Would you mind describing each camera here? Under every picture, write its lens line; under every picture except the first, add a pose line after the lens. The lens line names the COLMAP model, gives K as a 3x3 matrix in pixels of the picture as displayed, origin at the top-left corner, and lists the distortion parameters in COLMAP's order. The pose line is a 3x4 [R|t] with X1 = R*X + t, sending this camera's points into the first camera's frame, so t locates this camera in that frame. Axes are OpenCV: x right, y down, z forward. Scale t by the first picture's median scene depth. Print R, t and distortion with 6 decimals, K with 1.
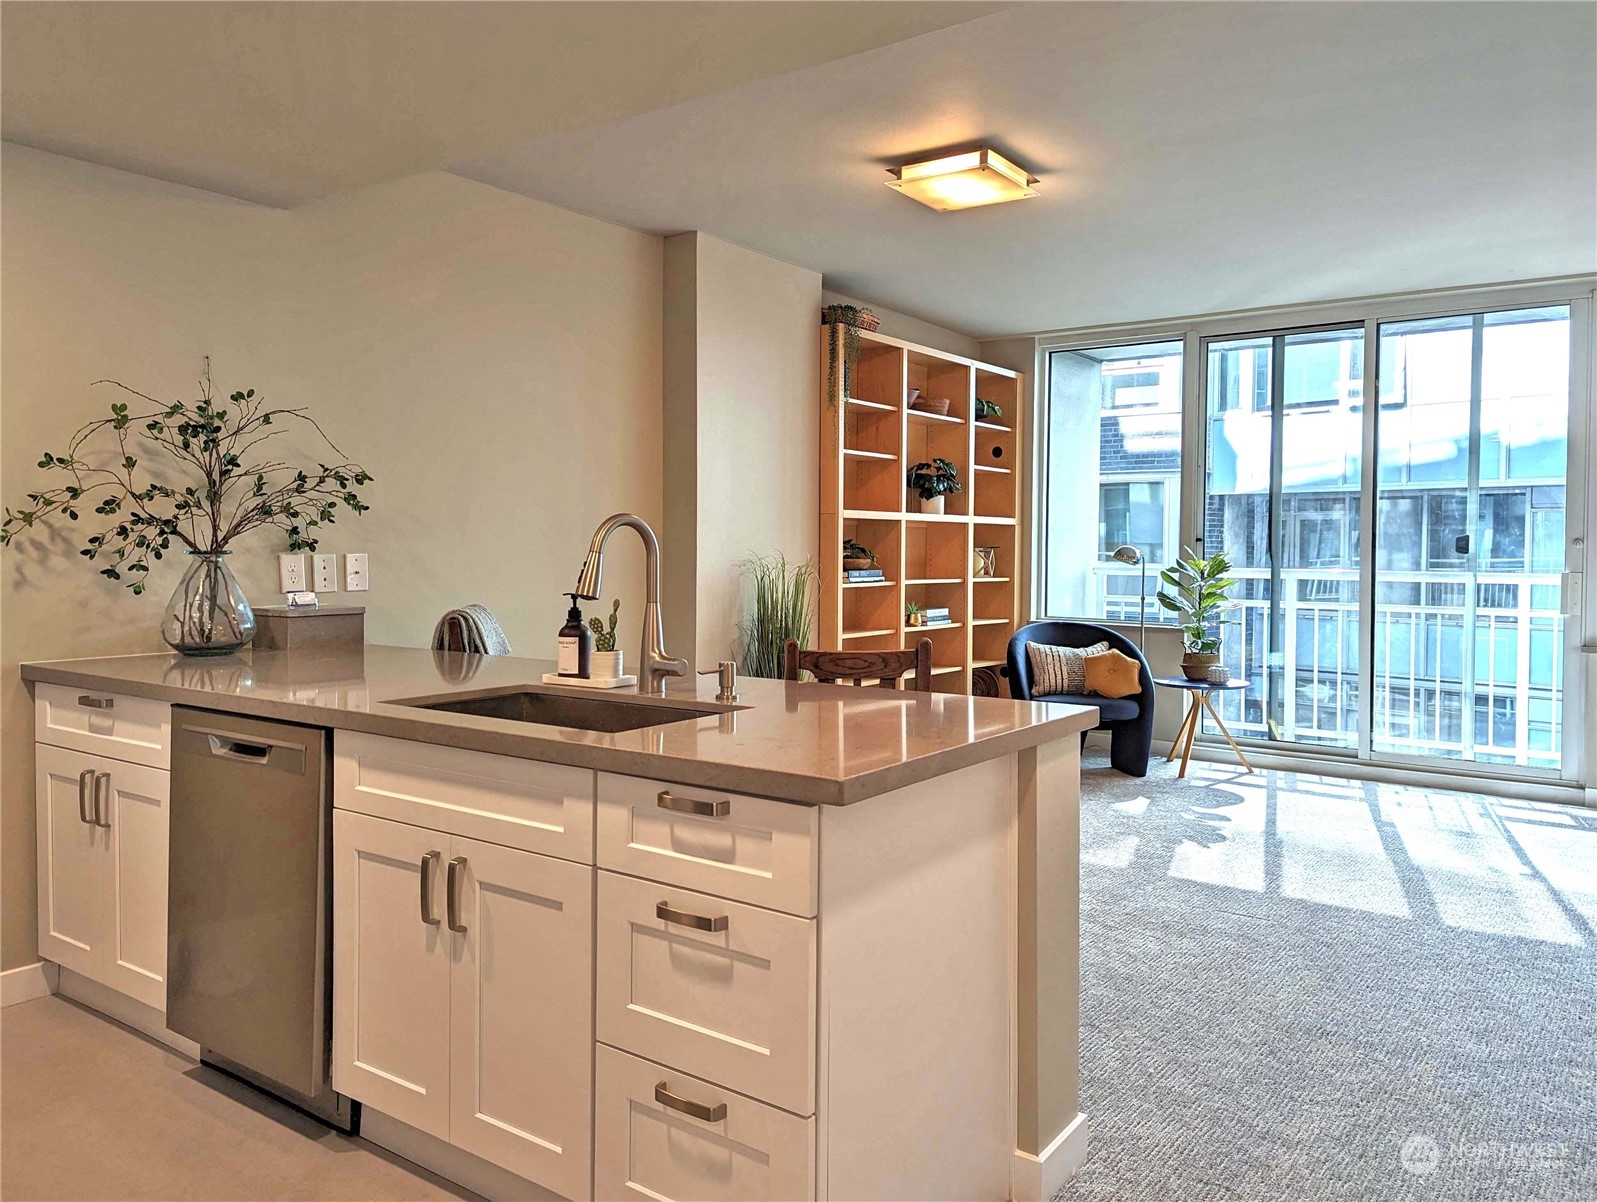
lens RADIAL K [[1167.8, 0, 794.9], [0, 1167.8, 597.0], [0, 0, 1]] dist [0.018277, 0.000598]
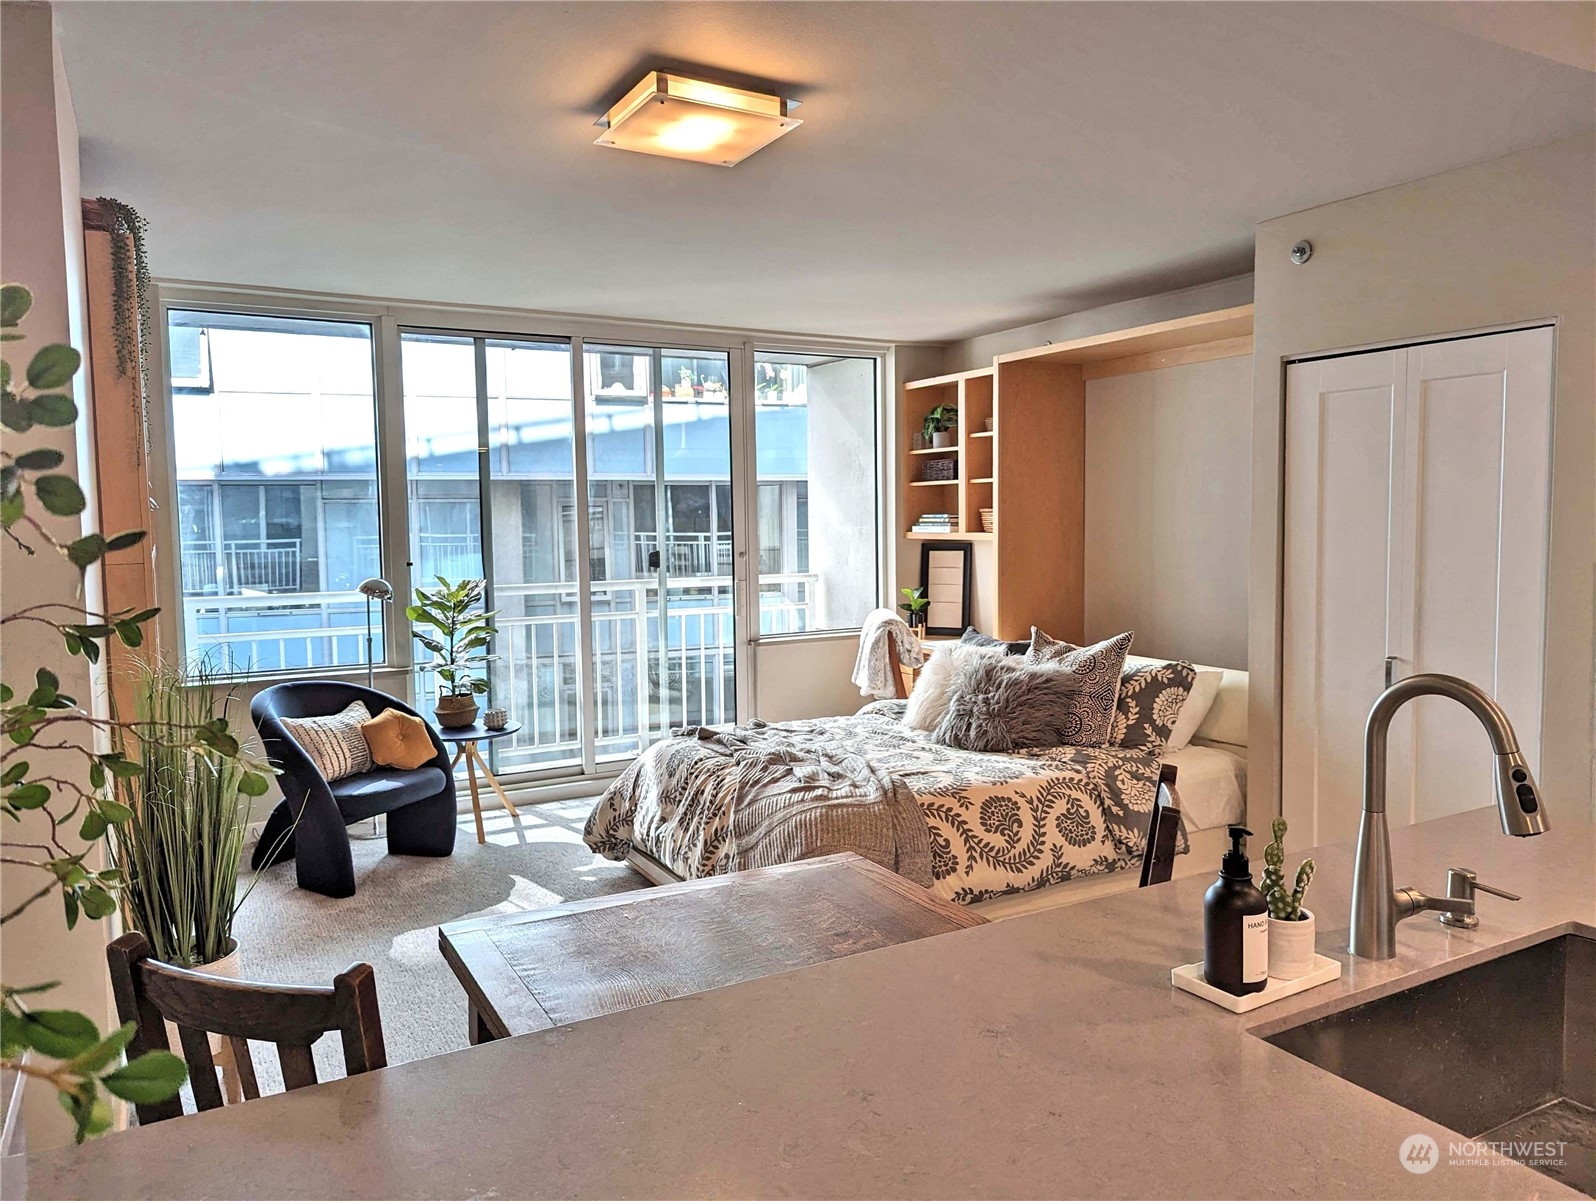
lens RADIAL K [[1167.1, 0, 794.4], [0, 1167.1, 596.5], [0, 0, 1]] dist [0.018277, 0.000598]
pose [[0.419542, -0.078659, 0.904321, -0.323410], [0.055640, 0.996594, 0.060872, -0.064385], [-0.906029, 0.024778, 0.422490, 0.400897]]
